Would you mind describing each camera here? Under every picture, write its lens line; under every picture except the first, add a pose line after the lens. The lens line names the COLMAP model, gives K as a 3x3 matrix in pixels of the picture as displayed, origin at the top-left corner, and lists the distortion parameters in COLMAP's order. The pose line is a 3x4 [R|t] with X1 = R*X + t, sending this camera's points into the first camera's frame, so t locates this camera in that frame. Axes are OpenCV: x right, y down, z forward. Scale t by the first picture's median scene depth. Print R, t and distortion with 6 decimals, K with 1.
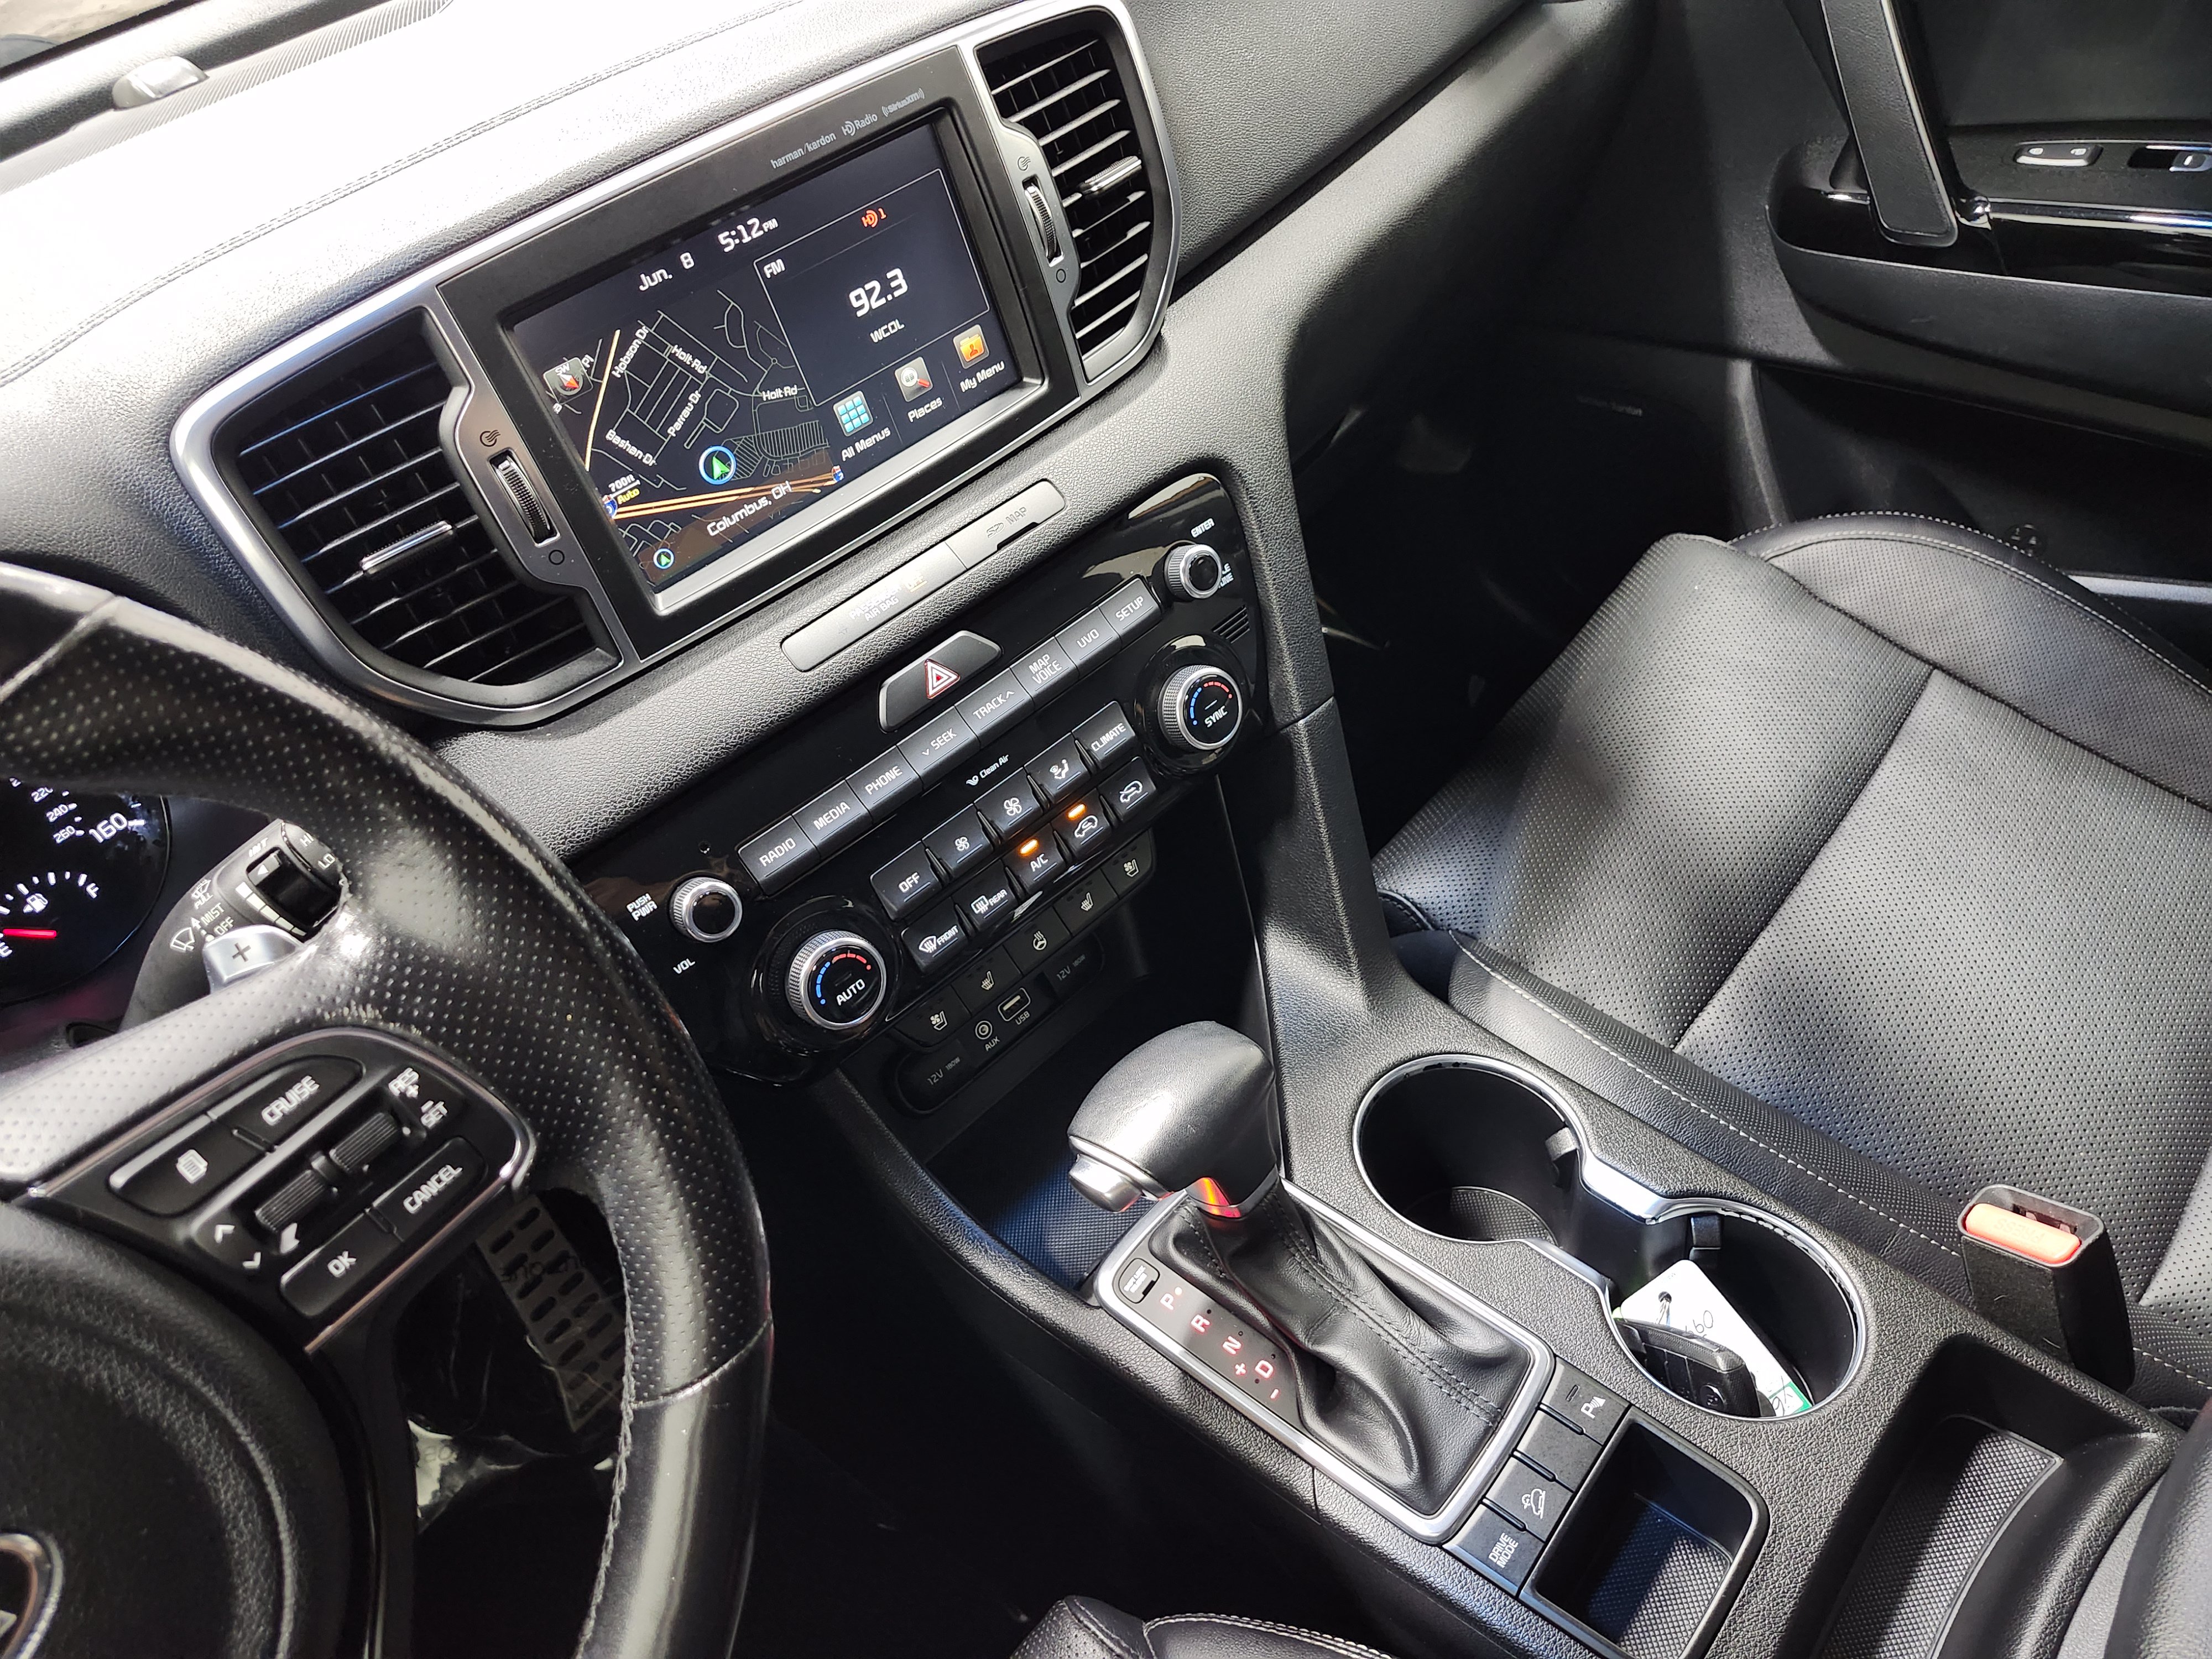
lens RADIAL K [[1567.2, 0, 1093.3], [0, 1567.2, 828.9], [0, 0, 1]] dist [0.113289, -0.172944]
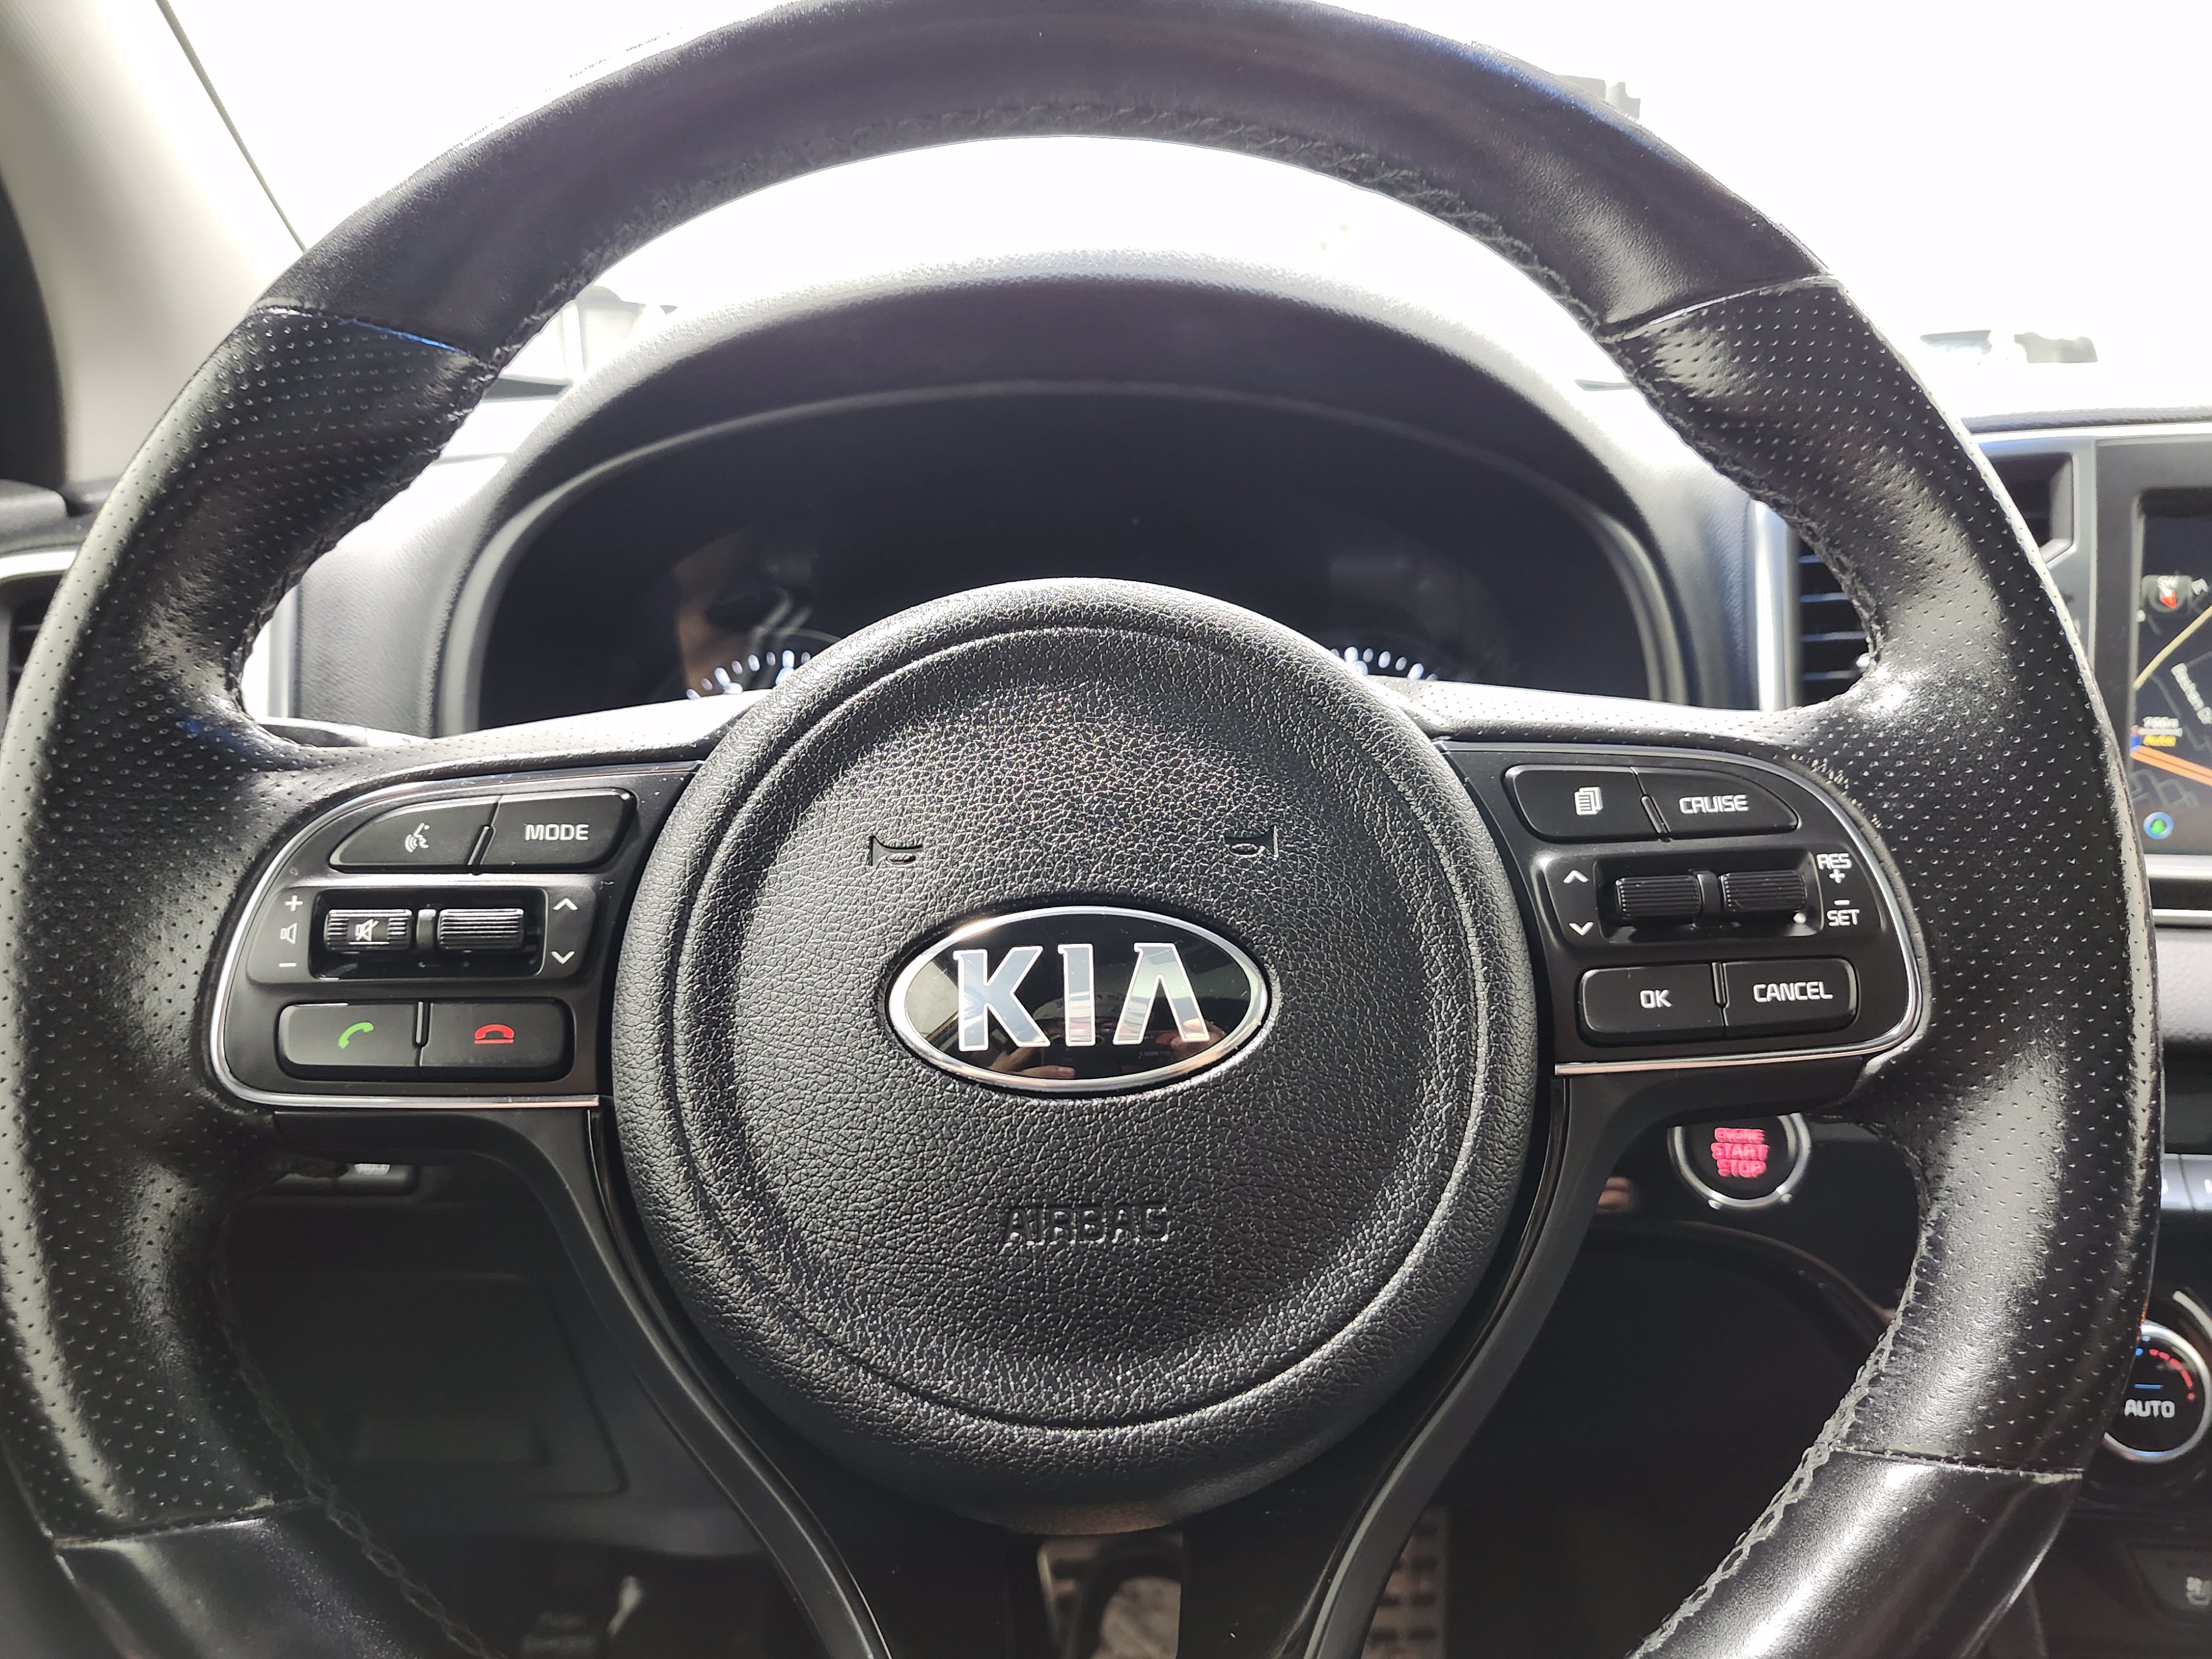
lens RADIAL K [[1600.9, 0, 1106.0], [0, 1600.9, 829.5], [0, 0, 1]] dist [-0.006128, -0.007447]
pose [[0.665774, 0.357442, -0.654965, -0.090470], [-0.587379, 0.792390, -0.164632, 0.284246], [0.460142, 0.494320, 0.737507, 0.134882]]
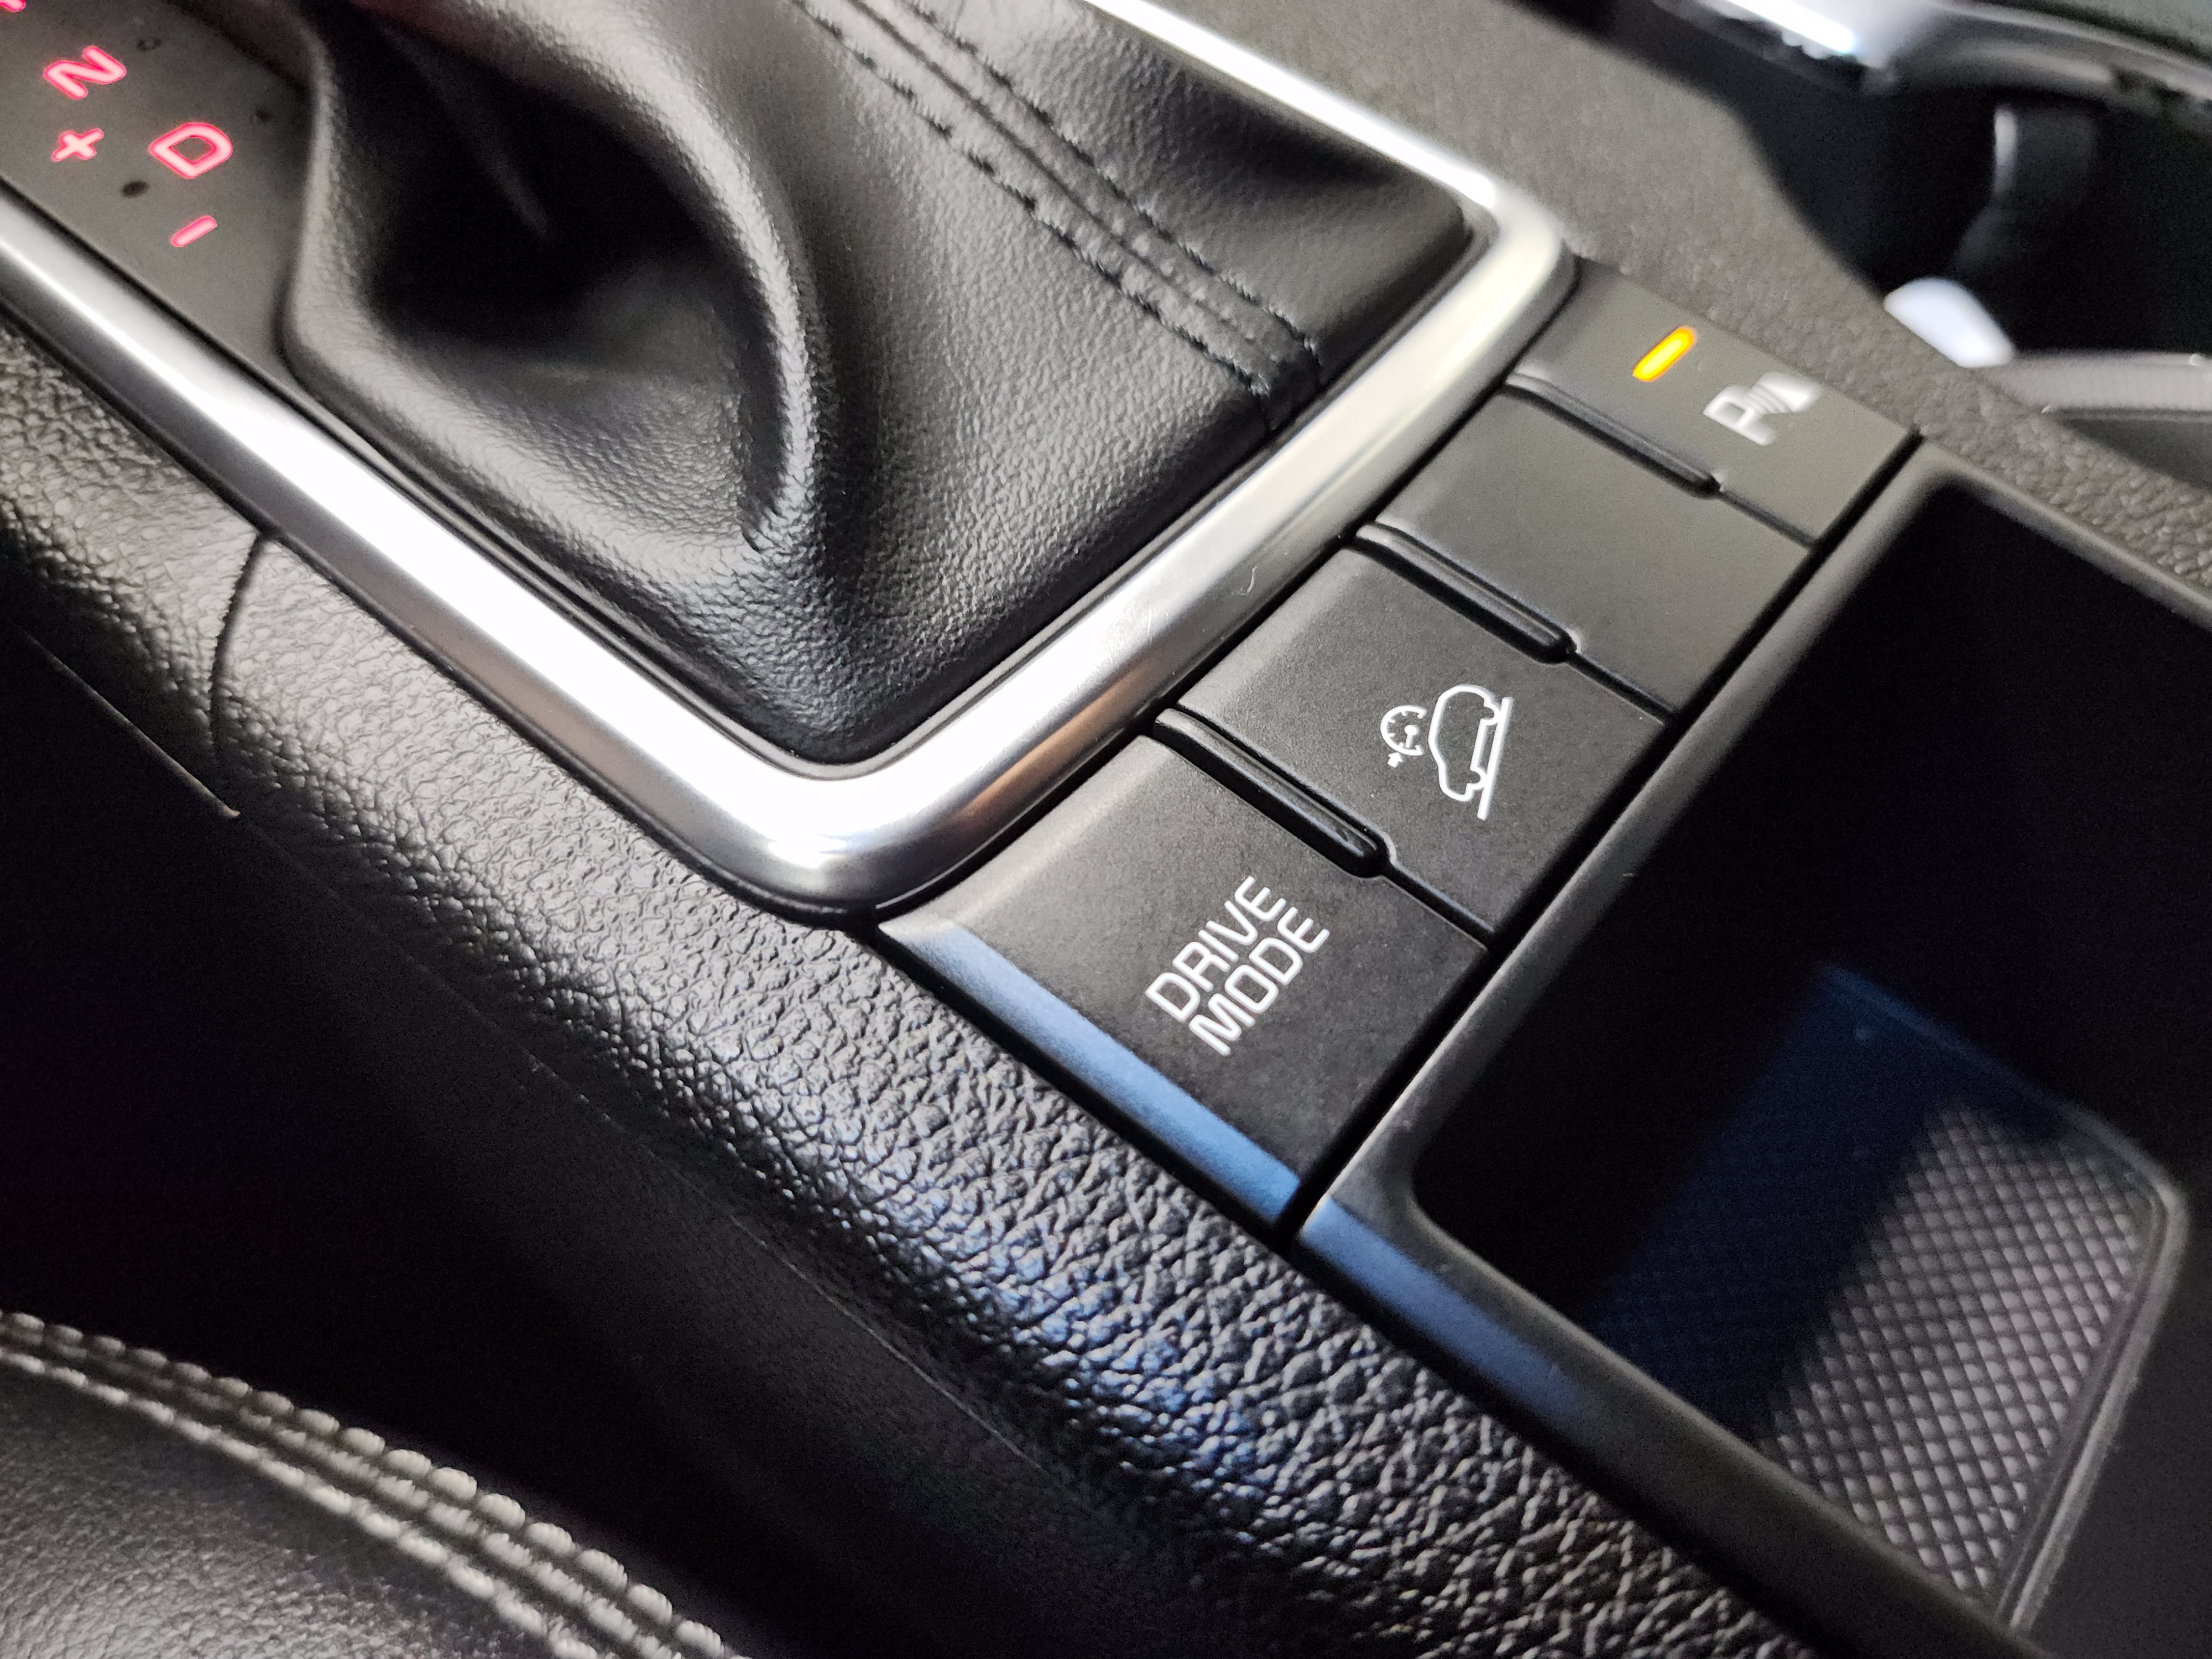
lens RADIAL K [[1543.3, 0, 1080.1], [0, 1543.3, 823.1], [0, 0, 1]] dist [0.123298, -0.159628]
pose [[0.973874, 0.134991, 0.182610, 0.194362], [-0.151090, 0.985496, 0.077262, 0.396023], [-0.169532, -0.102834, 0.980145, 0.784383]]
